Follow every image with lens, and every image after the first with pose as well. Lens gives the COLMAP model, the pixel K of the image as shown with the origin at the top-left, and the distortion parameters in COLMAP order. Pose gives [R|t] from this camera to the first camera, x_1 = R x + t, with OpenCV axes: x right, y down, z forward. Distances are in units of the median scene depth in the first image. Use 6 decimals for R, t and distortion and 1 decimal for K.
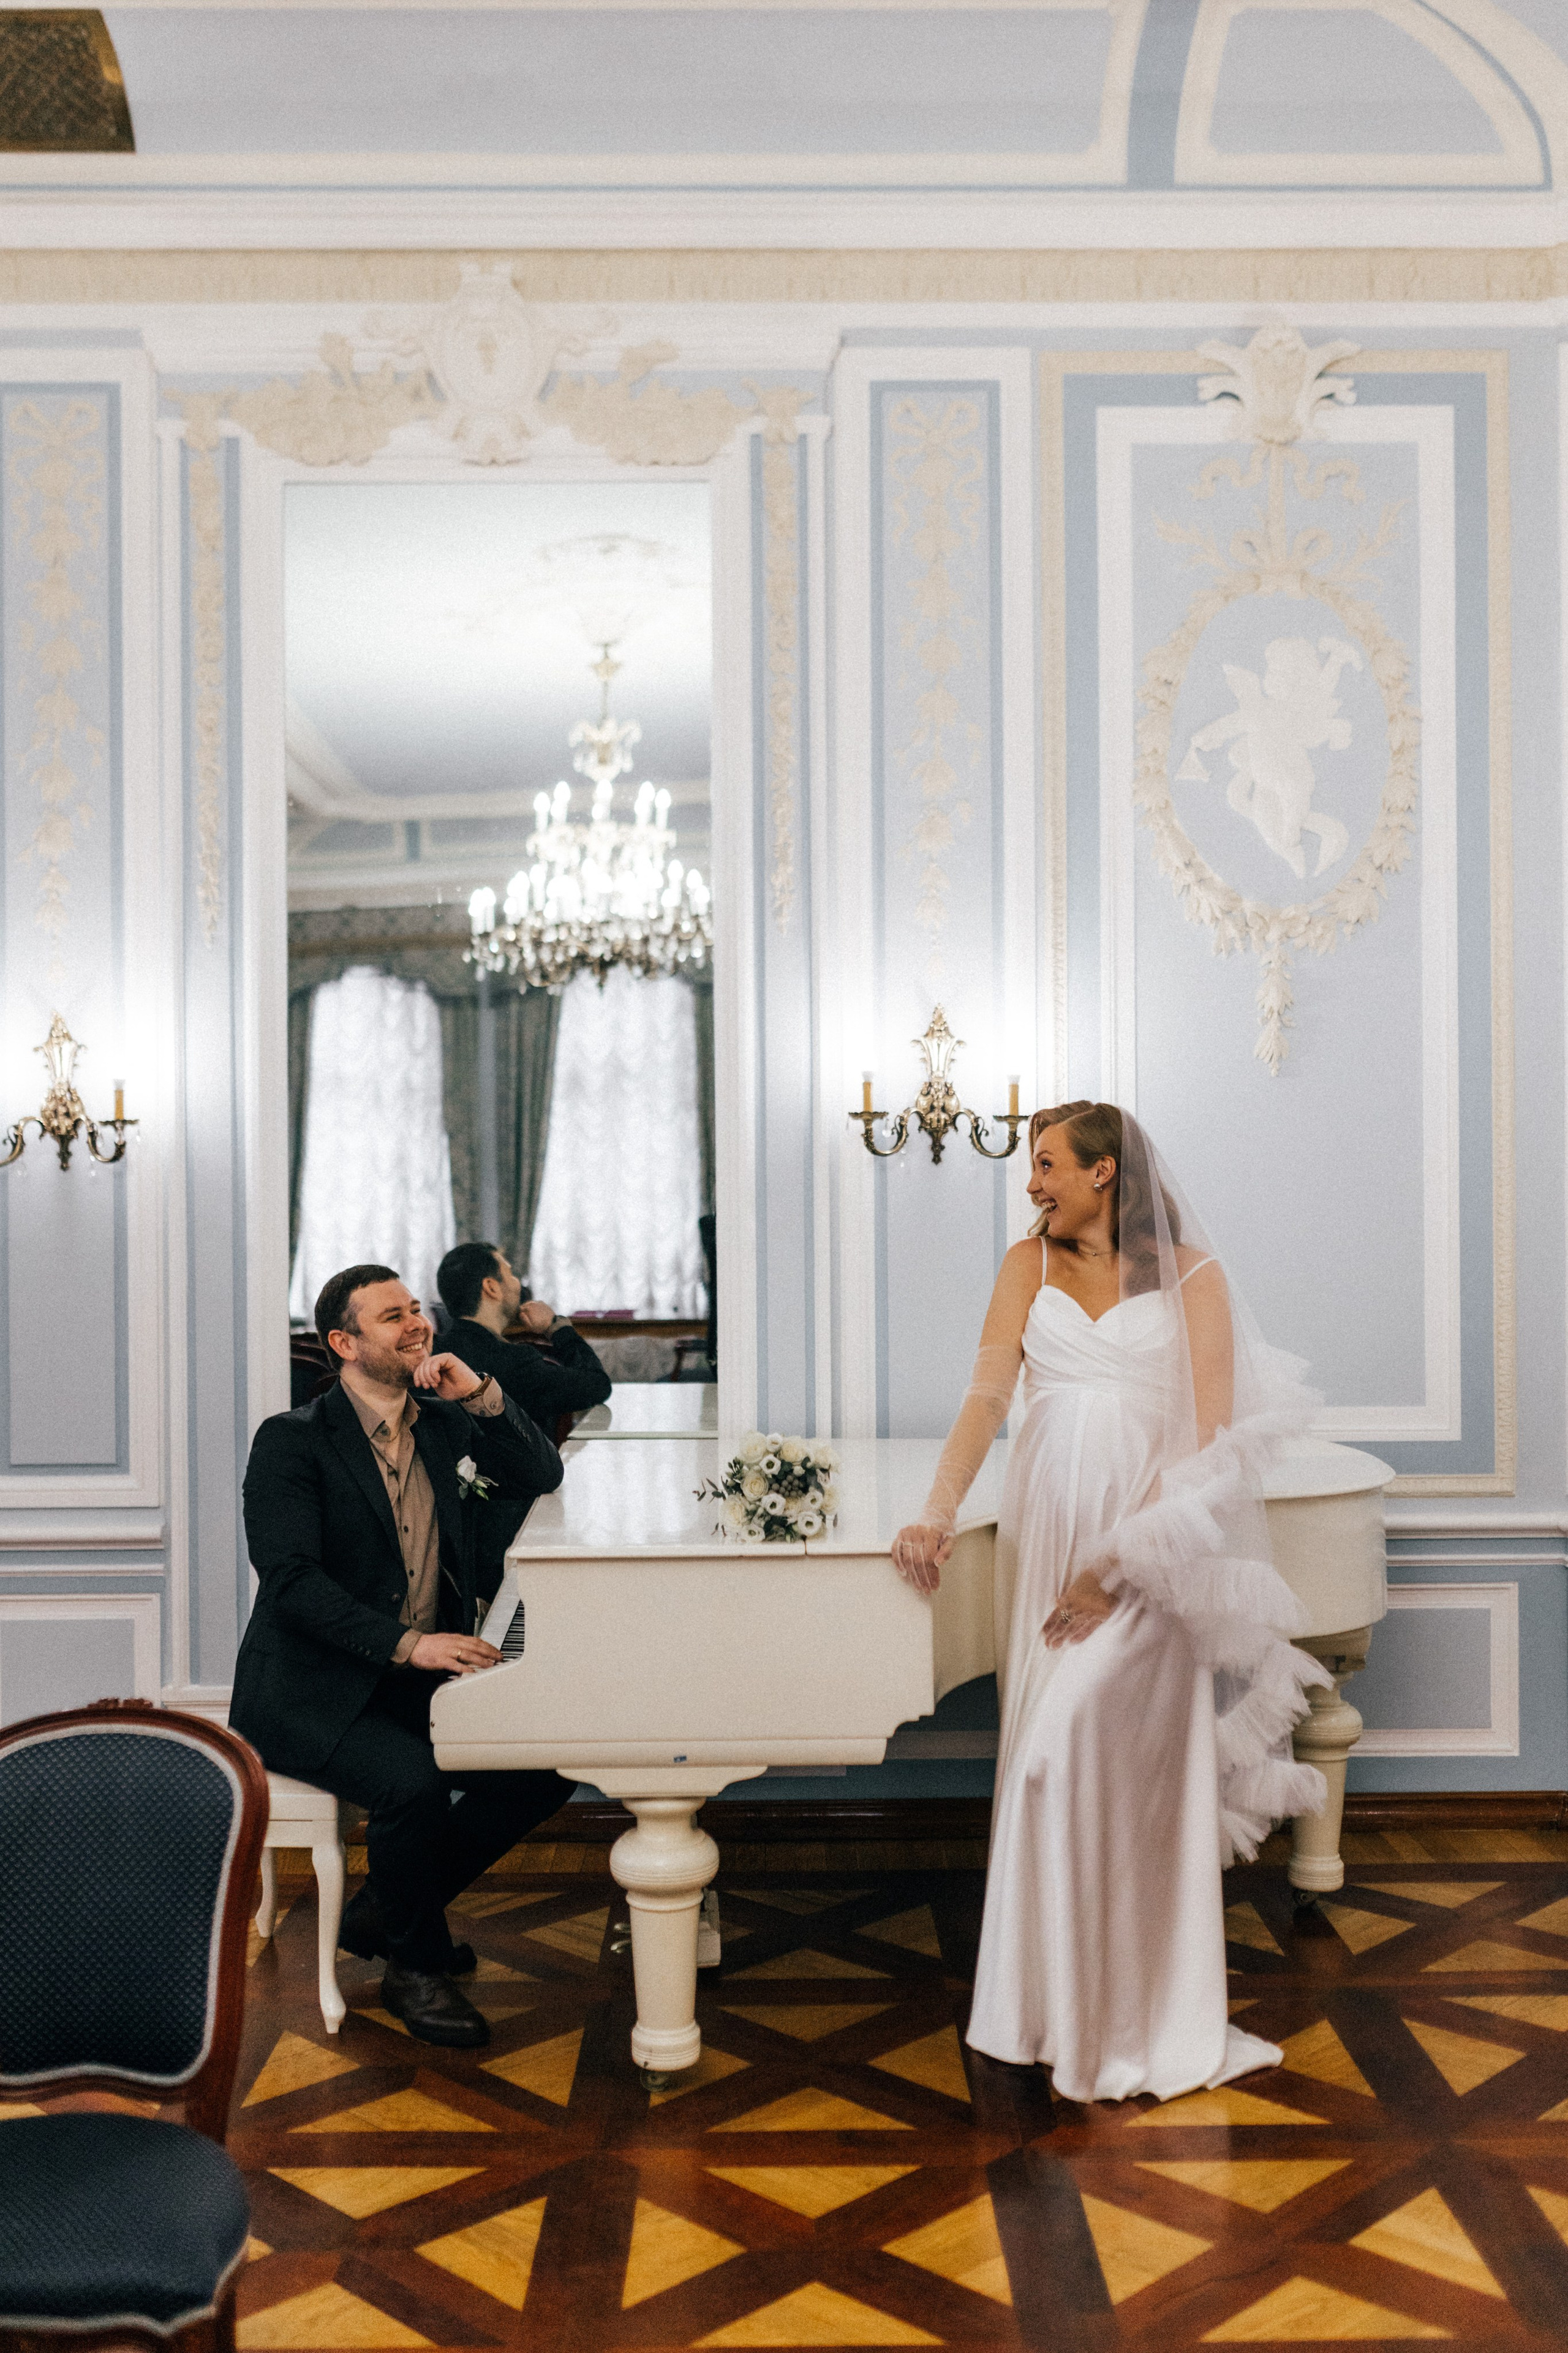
lens RADIAL K [[2297.3, 0, 786.4], [0, 2297.3, 1187.3], [0, 0, 1]] dist [0.002088, 0.007790]
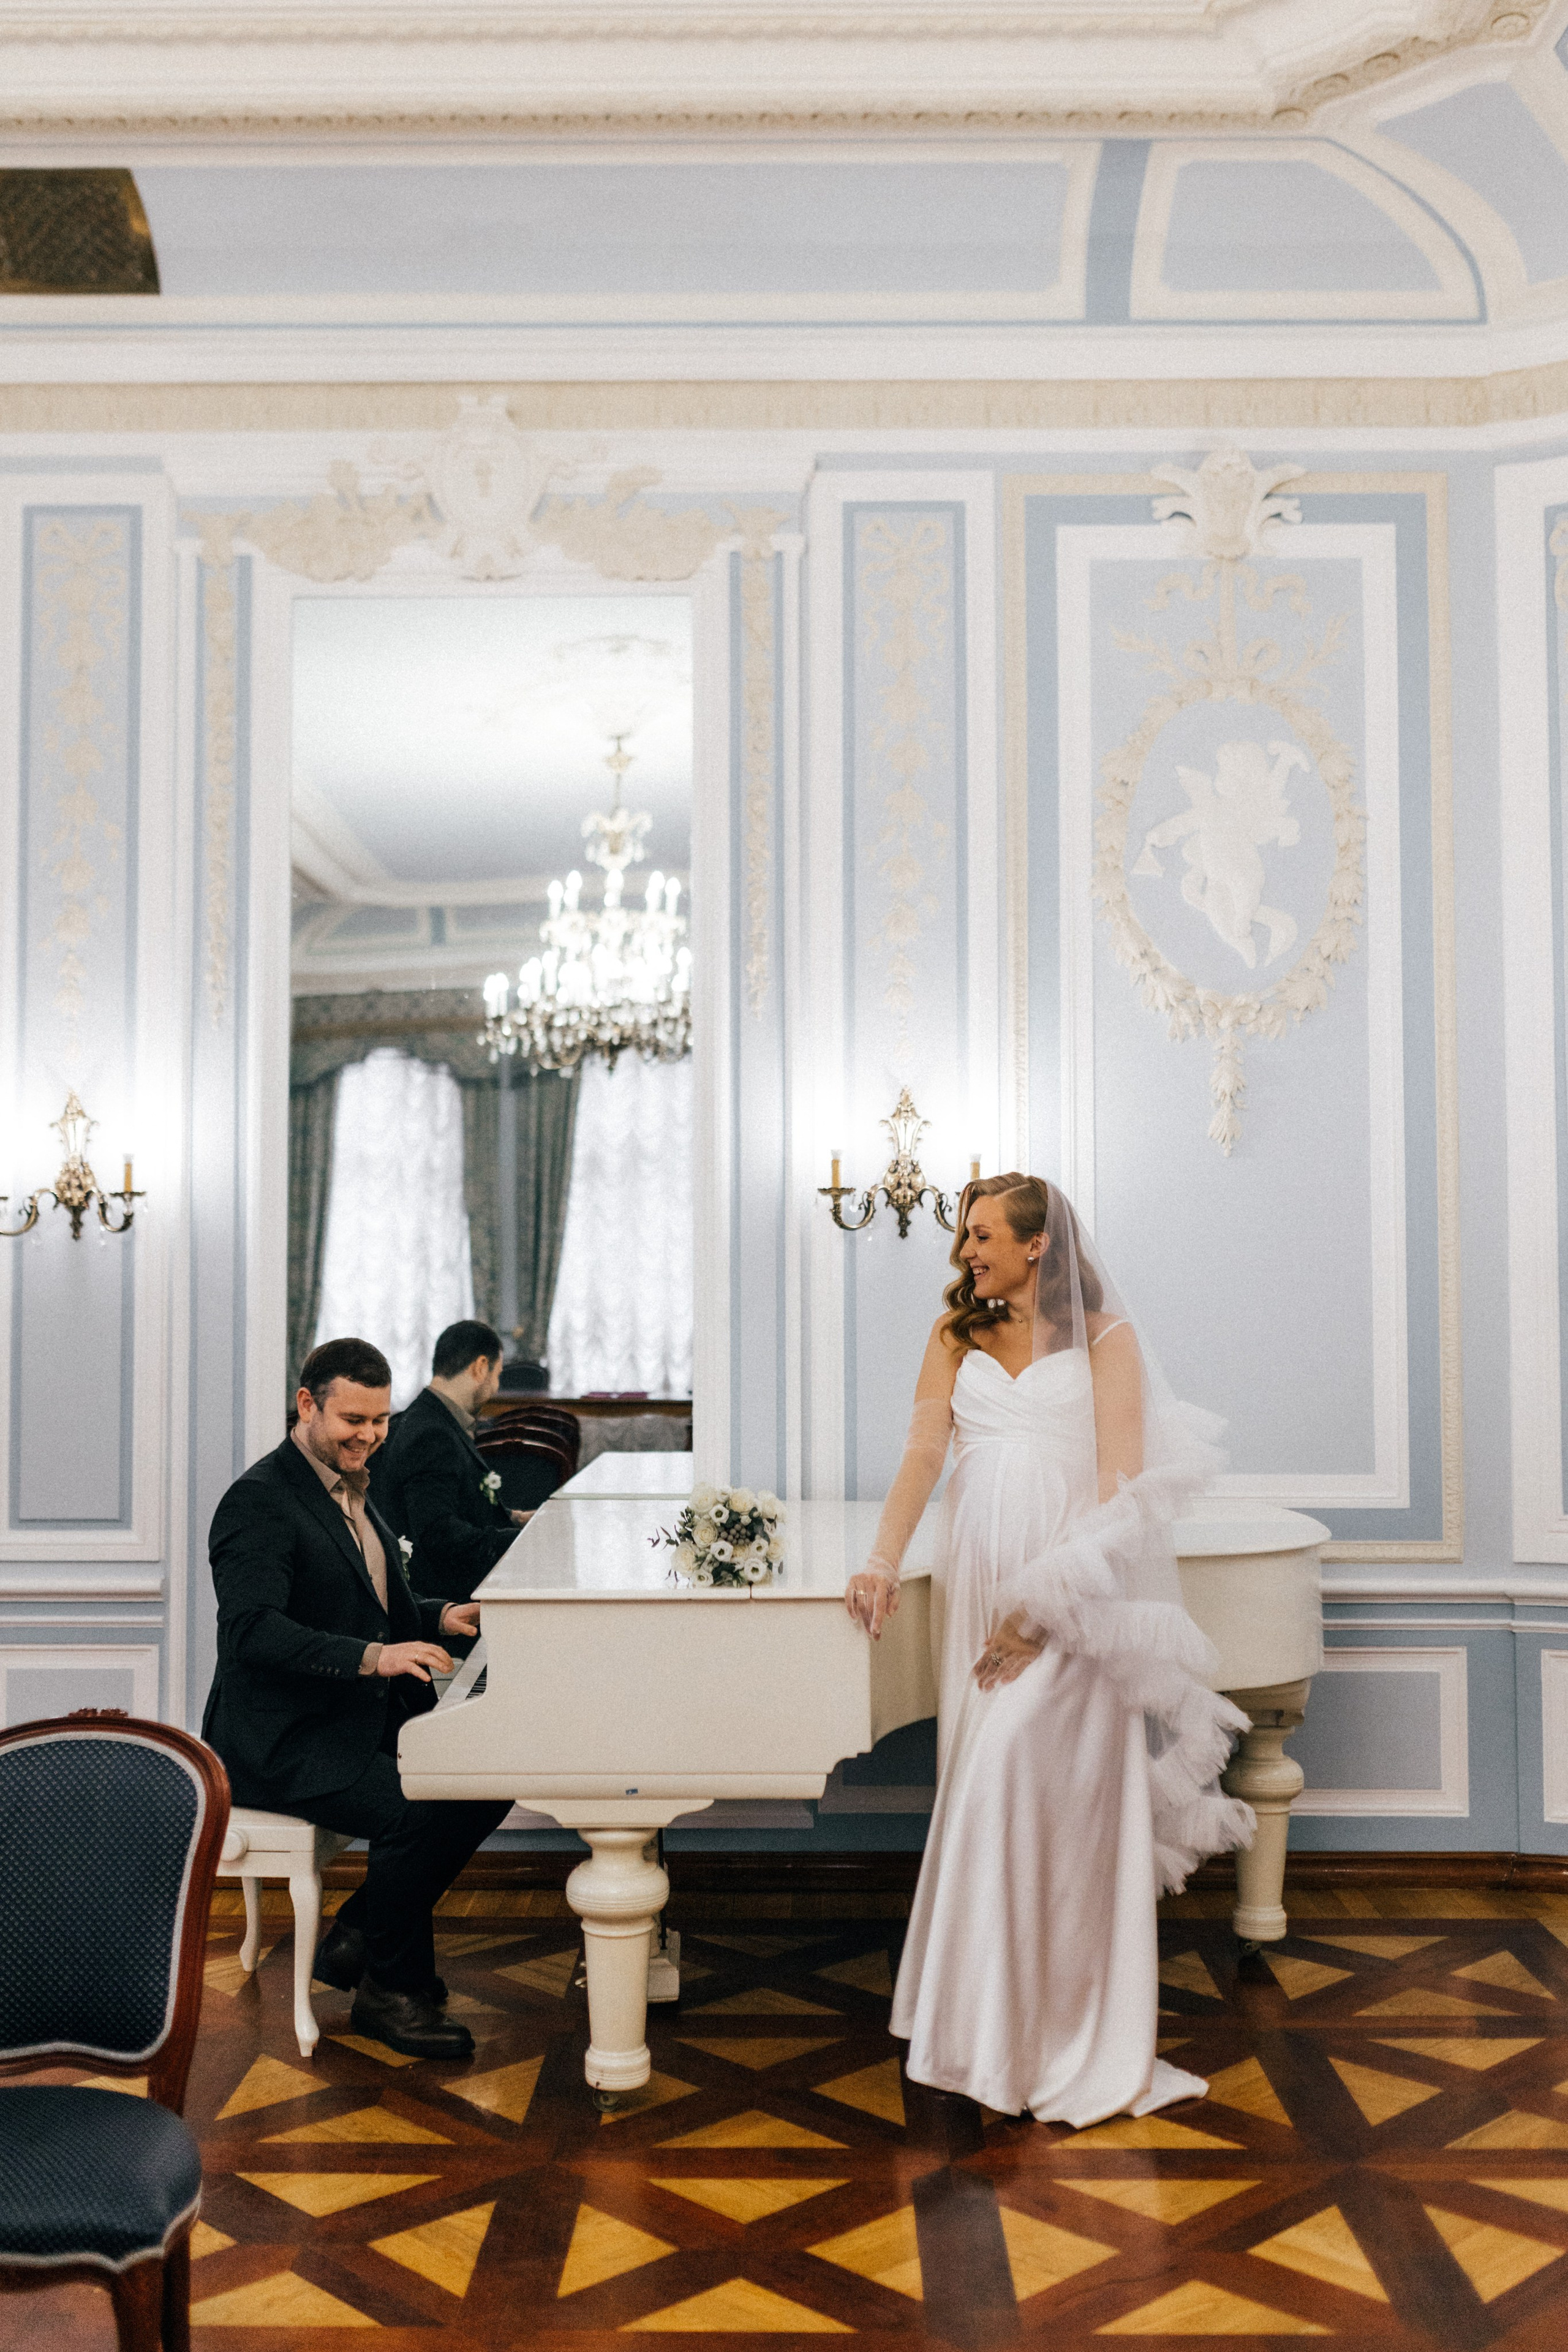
lens RADIAL K [[2314.3, 0, 768.3], [0, 2314.3, 1163.5], [0, 0, 1]] dist [0.002408, 0.013723]
pose [[0.999734, 0.004878, -0.022535, 0.027906], [-0.005938, 0.998866, -0.047241, 0.006140], [0.022279, 0.047362, 0.998629, -0.057691]]
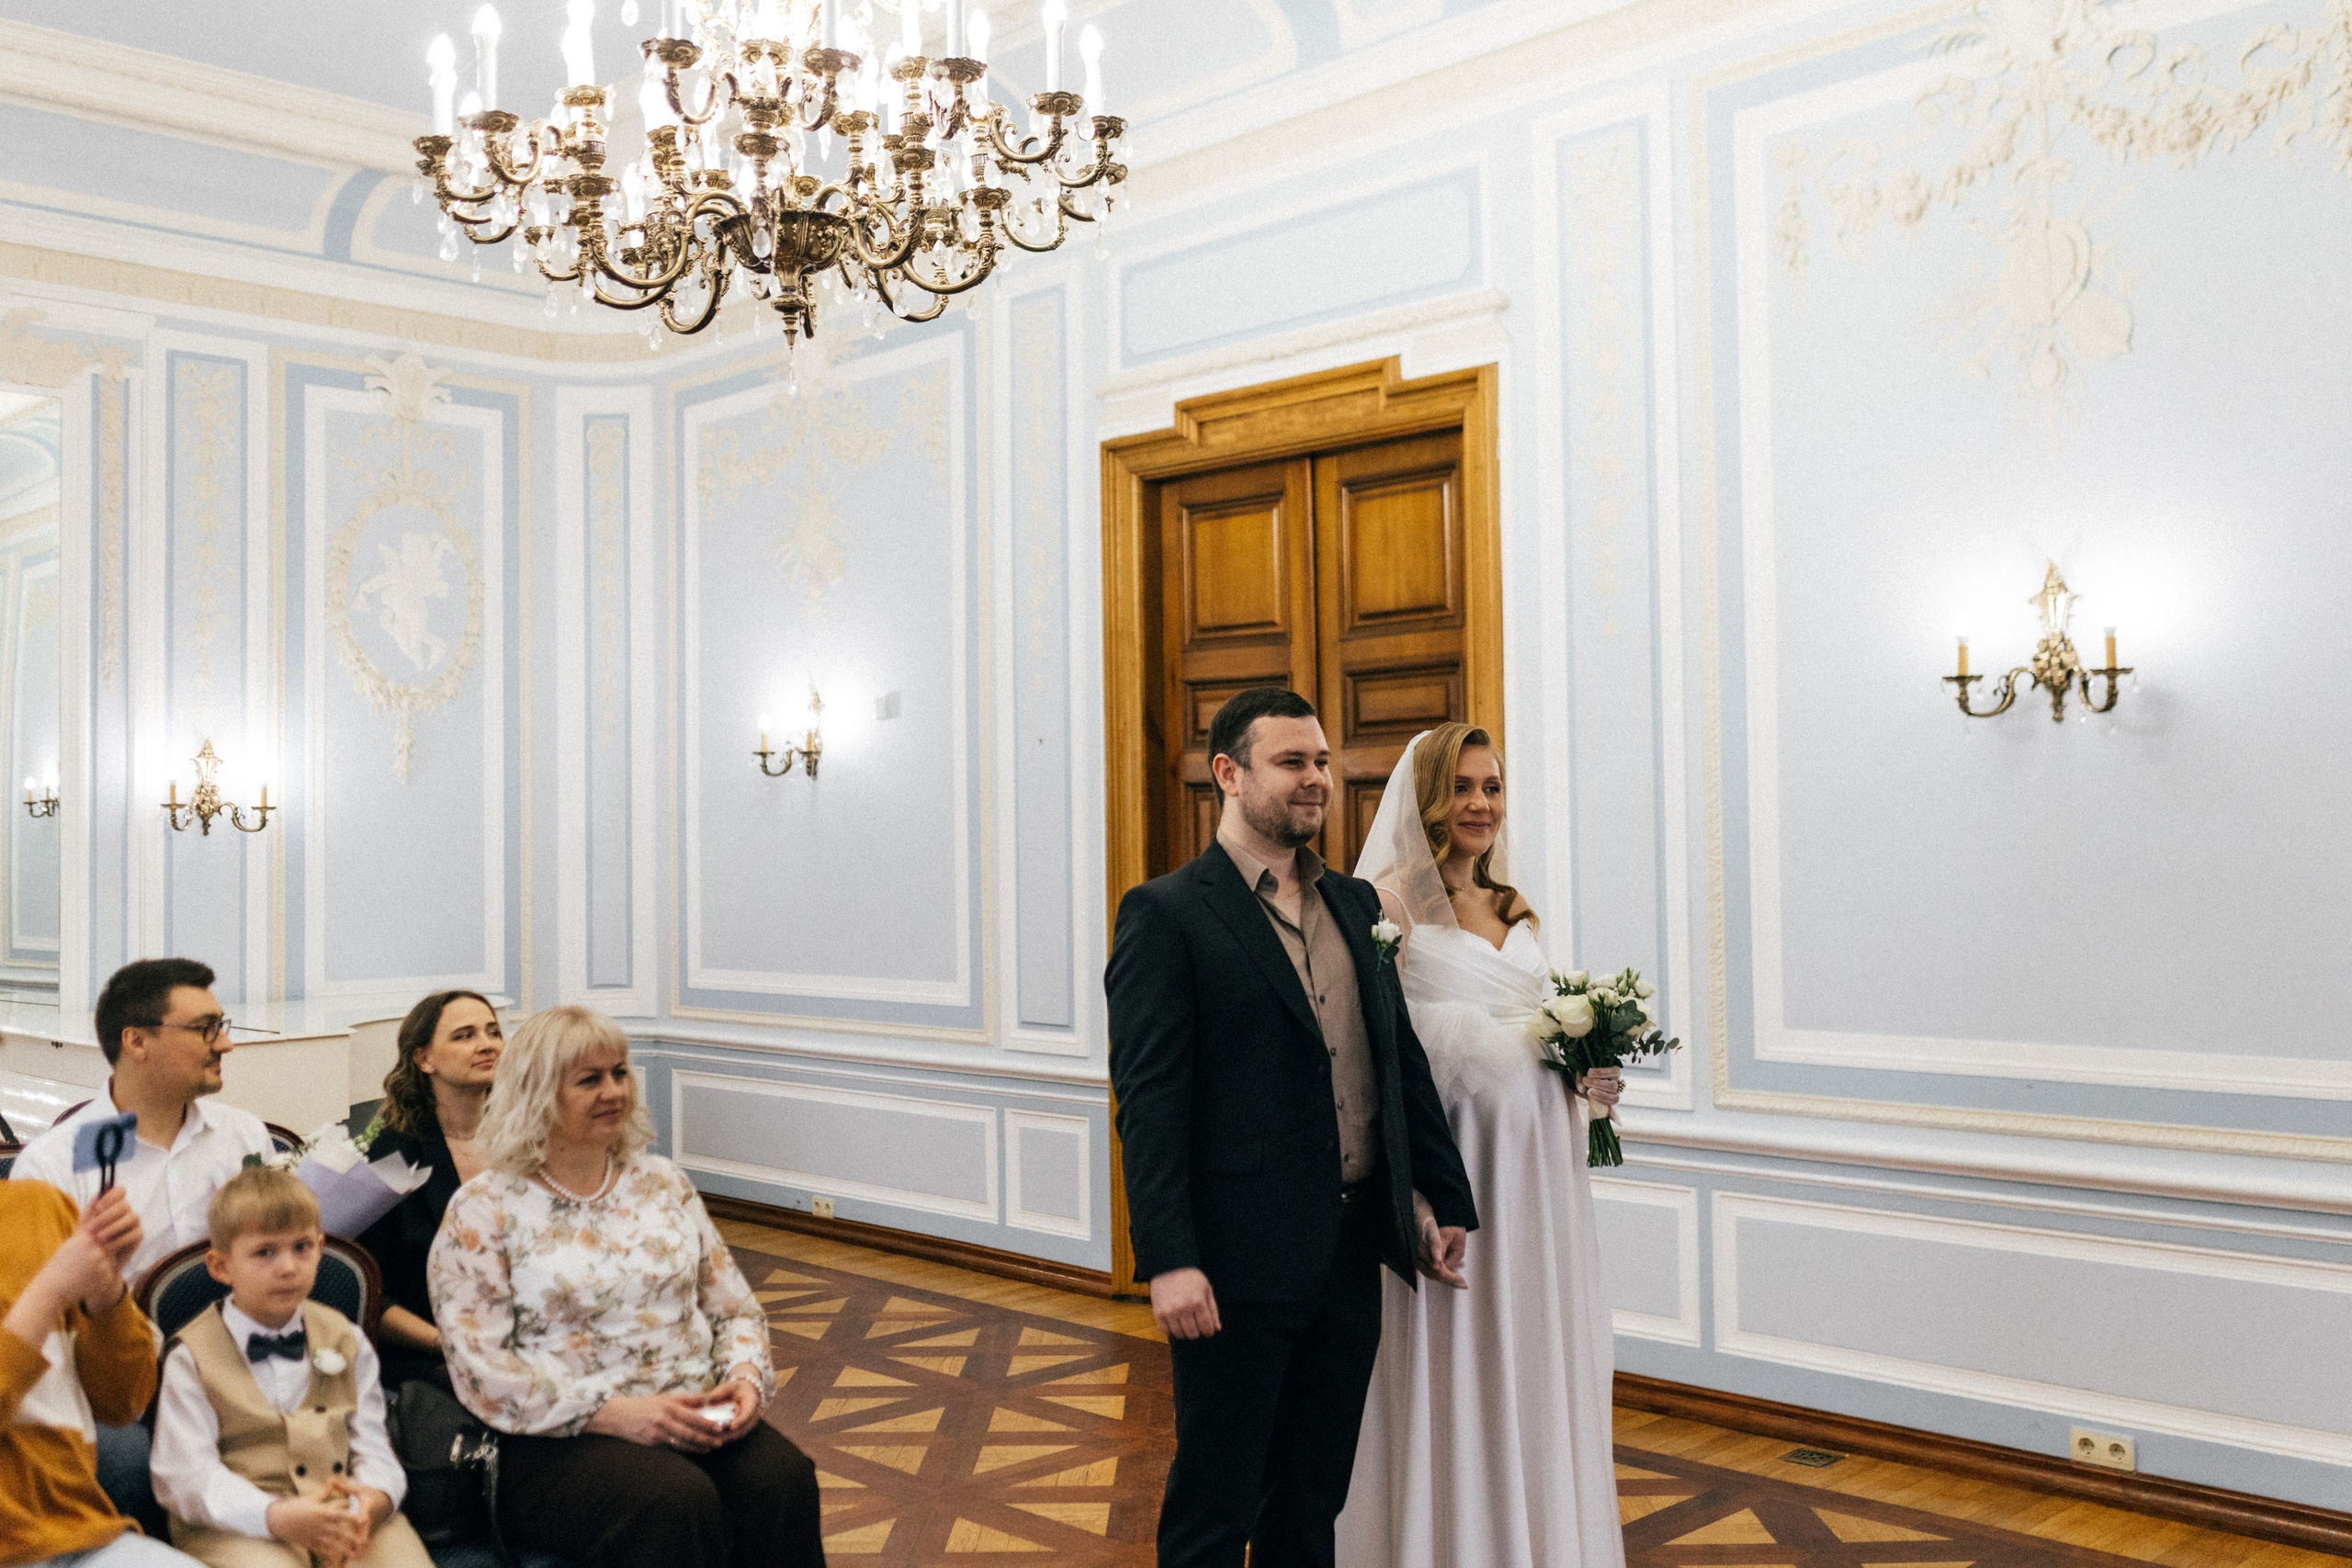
lens RADIAL K [[2215.4, 0, 1177.6], [0, 2215.4, 768.6], [0, 0, 1]] dist [-0.005354, -0.001908]
pose [[0.716851, 0.018855, 0.696971, -0.536756], [0.009639, 0.999271, -0.036947, 0.006228], [-0.697160, 0.033204, 0.716146, -0.598594]]
